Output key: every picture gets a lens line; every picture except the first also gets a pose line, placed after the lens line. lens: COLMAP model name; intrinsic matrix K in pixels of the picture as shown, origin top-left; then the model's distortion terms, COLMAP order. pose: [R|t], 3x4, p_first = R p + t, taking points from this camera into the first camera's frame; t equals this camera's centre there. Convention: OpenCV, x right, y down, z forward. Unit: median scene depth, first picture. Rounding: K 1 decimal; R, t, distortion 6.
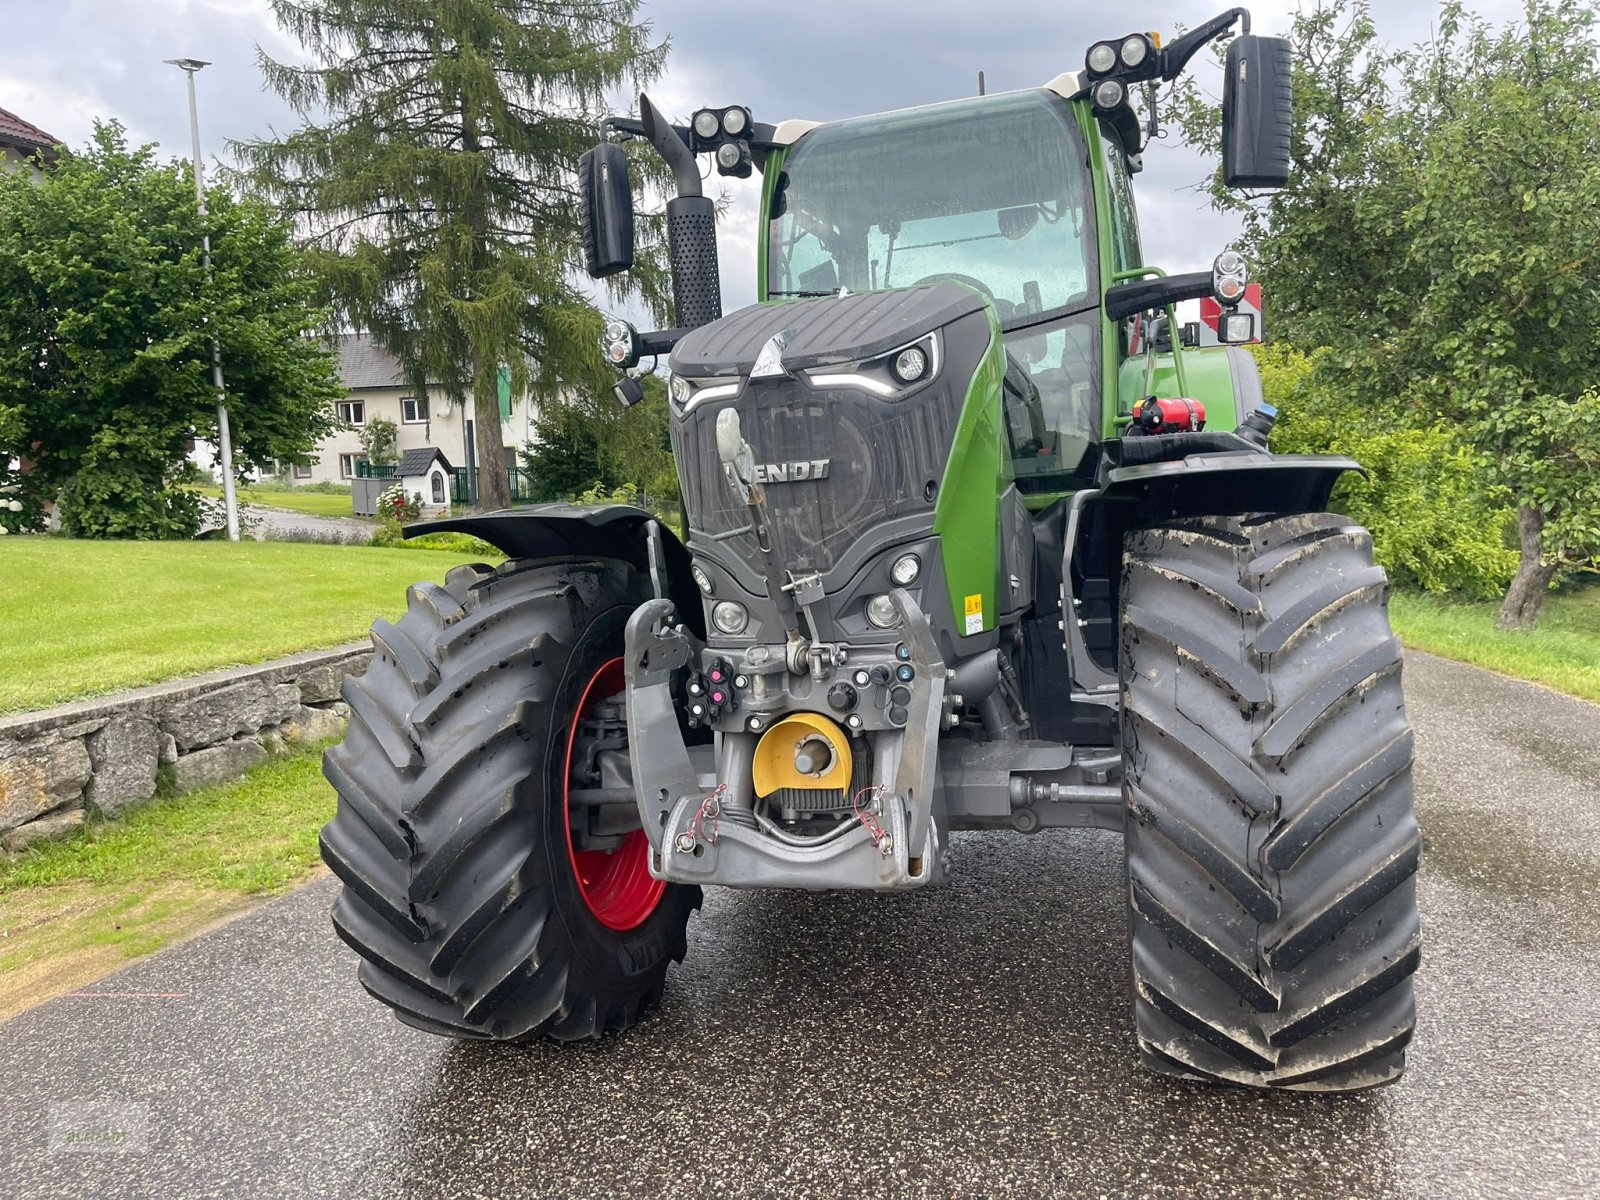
lens RADIAL K [[1215.8, 0, 823.7], [0, 1215.8, 600.8], [0, 0, 1]] dist [0.075070, -0.093372]
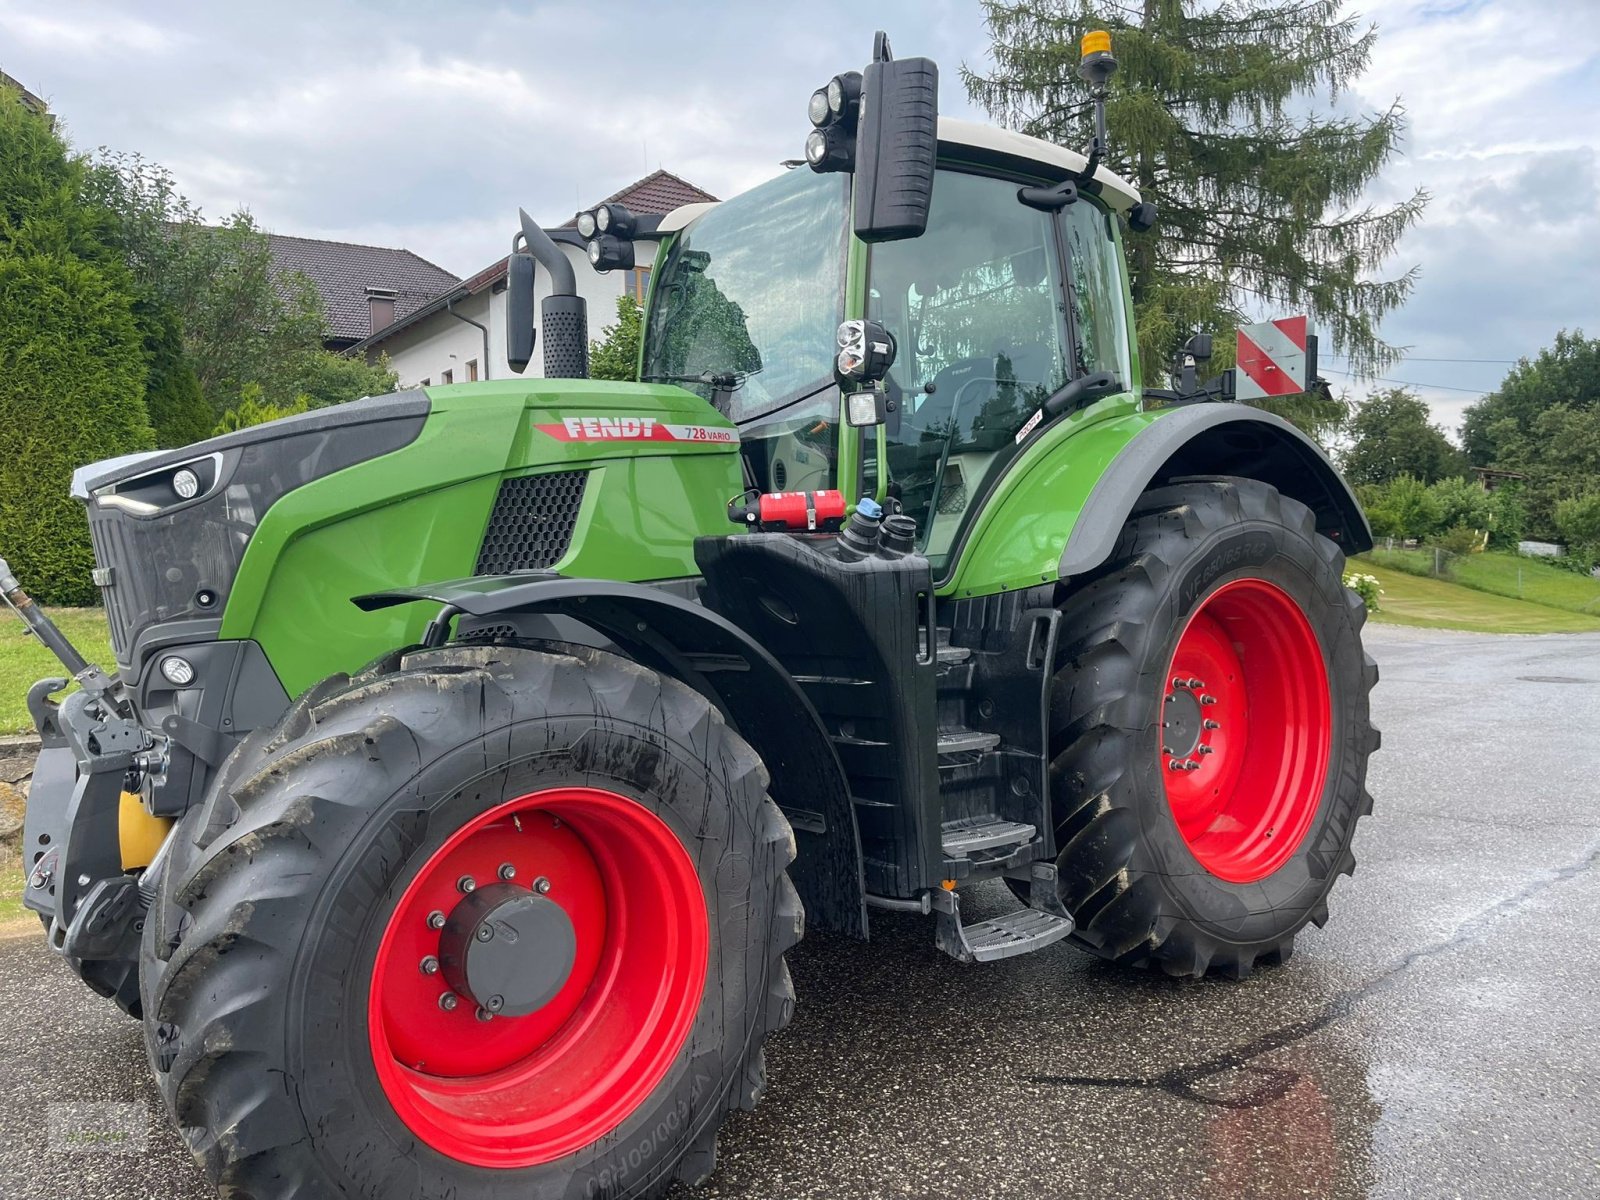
lens RADIAL K [[1218.3, 0, 800.0], [0, 1218.3, 600.0], [0, 0, 1]] dist [0.069780, -0.080873]
pose [[0.808193, 0.055572, -0.586289, 0.716082], [-0.068552, 0.997648, 0.000065, -0.078260], [0.584914, 0.040138, 0.810102, 0.265067]]
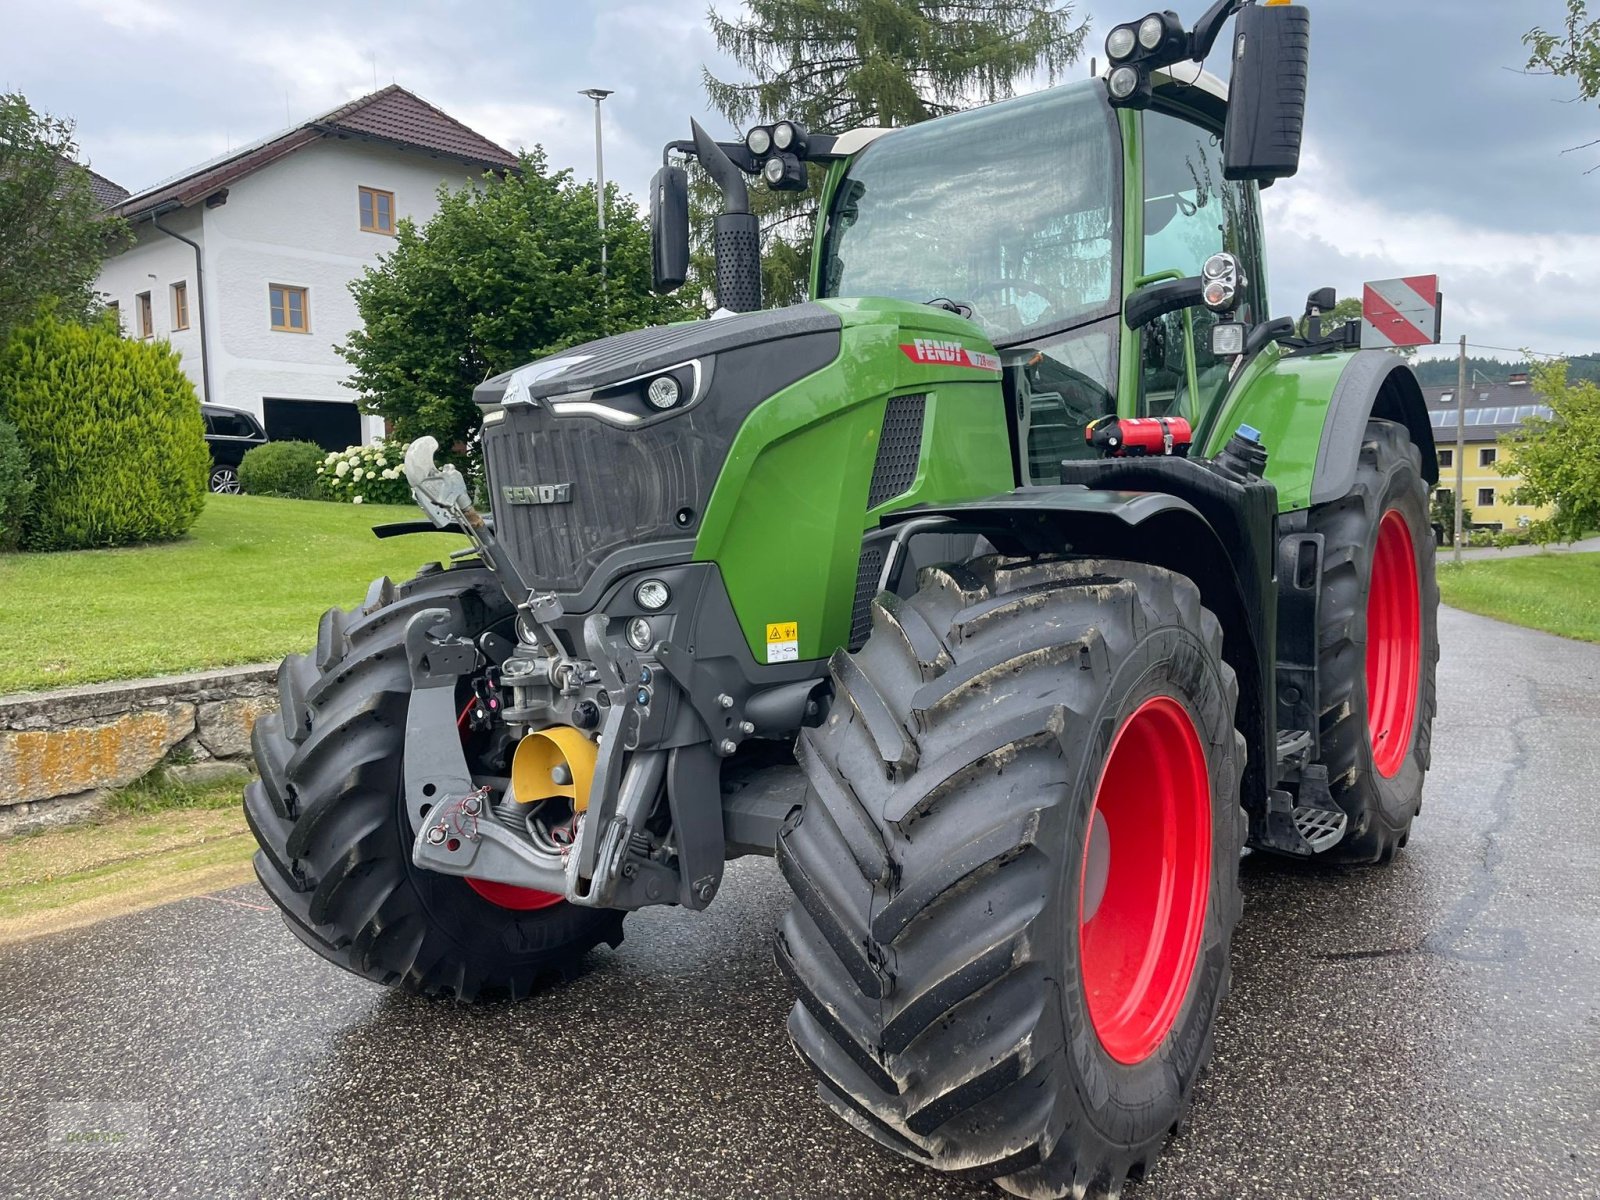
lens RADIAL K [[1215.8, 0, 823.7], [0, 1215.8, 600.8], [0, 0, 1]] dist [0.075070, -0.093372]
pose [[0.937355, 0.062991, -0.342634, 0.338678], [-0.059462, 0.998014, 0.020806, -0.030936], [0.343264, 0.000872, 0.939239, 0.060194]]
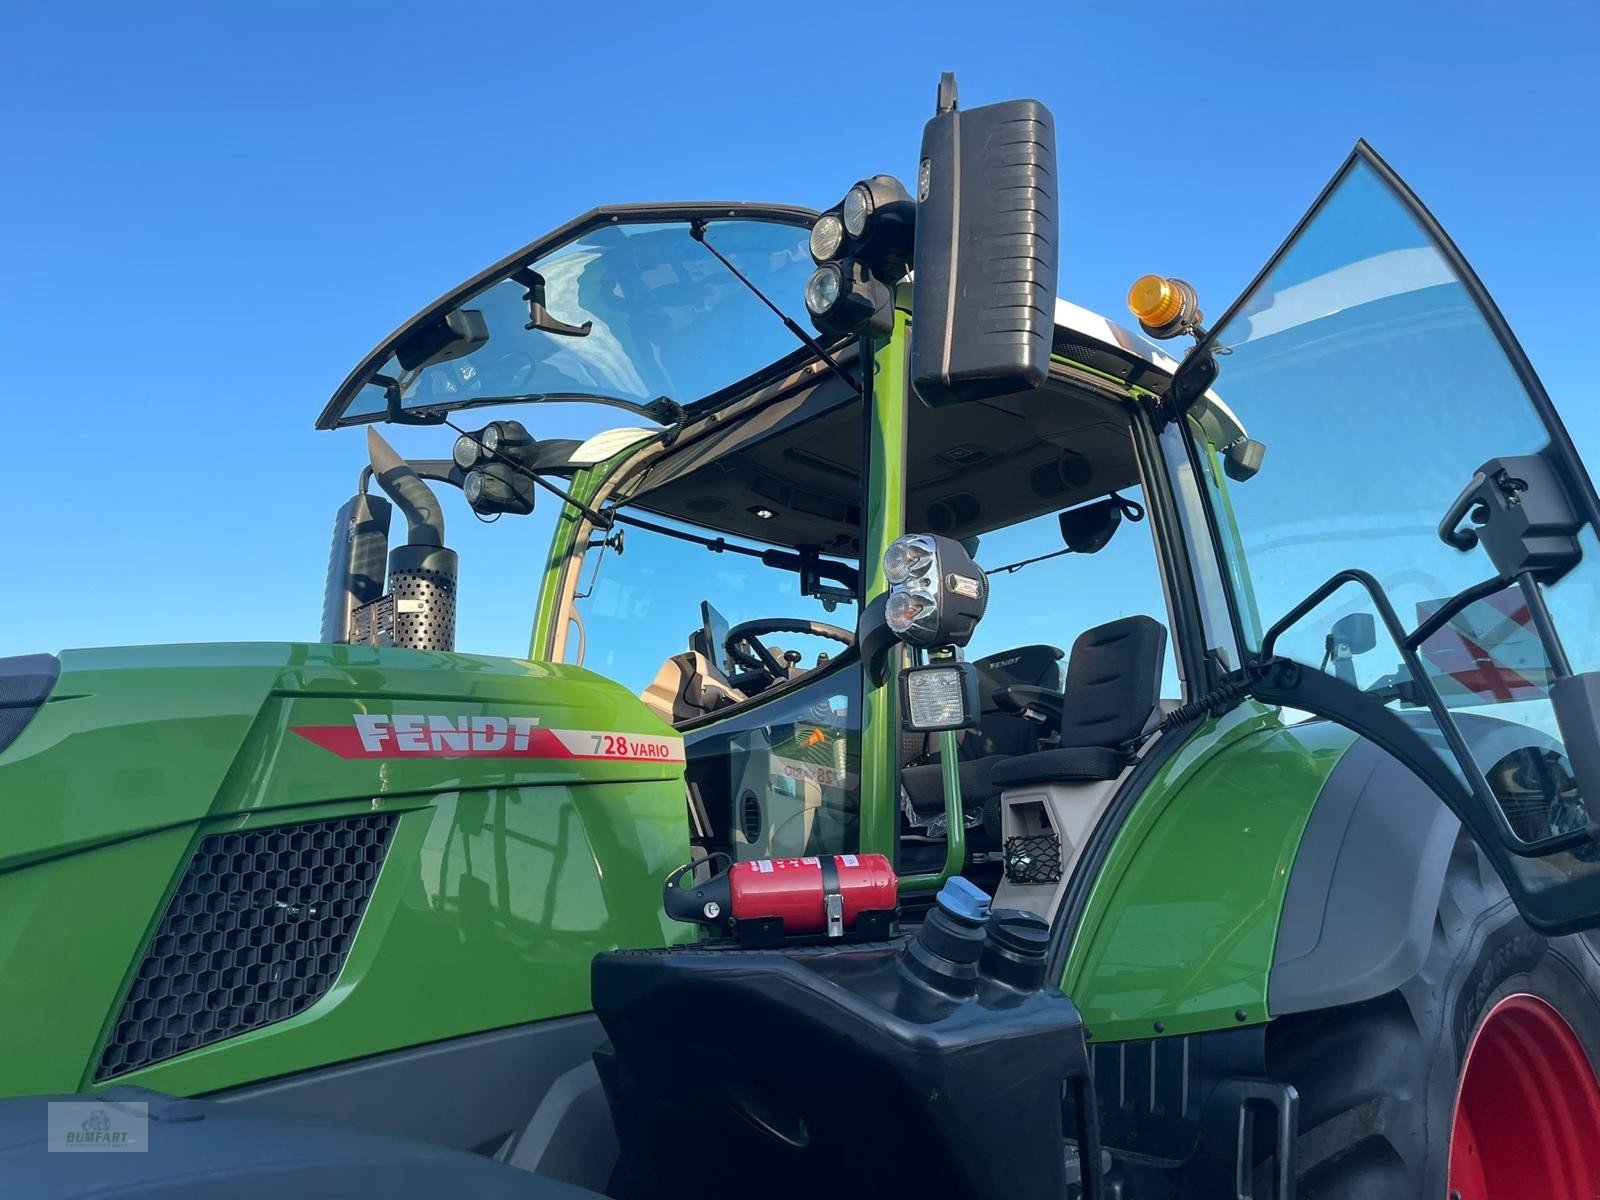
lens RADIAL K [[1206.5, 0, 811.5], [0, 1206.5, 607.1], [0, 0, 1]] dist [0.077308, -0.058083]
pose [[0.848875, -0.082796, -0.522068, 0.469944], [-0.066223, 0.963217, -0.260437, -0.123241], [0.524428, 0.255652, 0.812168, 0.551168]]
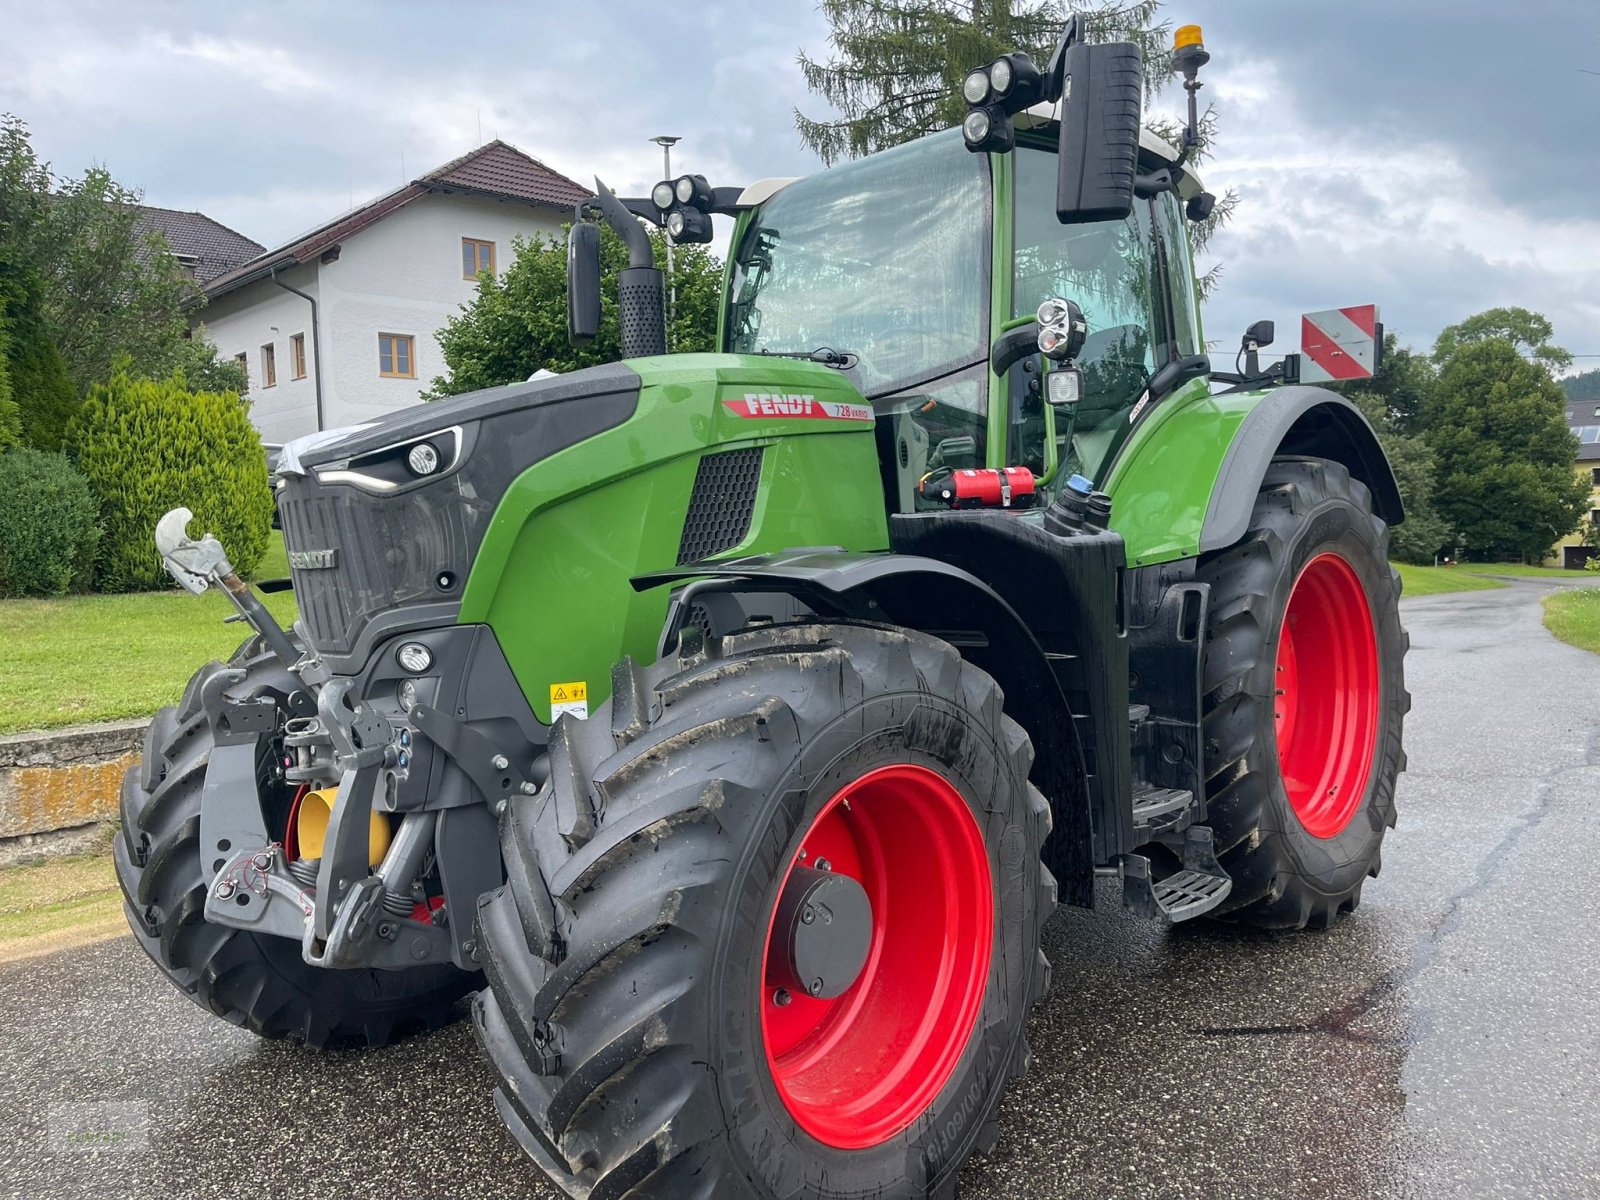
lens RADIAL K [[1214.7, 0, 800.0], [0, 1214.7, 600.0], [0, 0, 1]] dist [0.082332, -0.110612]
pose [[0.890704, 0.051199, -0.451691, 0.506174], [-0.055309, 0.998461, 0.004110, -0.059420], [0.451206, 0.021322, 0.892165, 0.139041]]
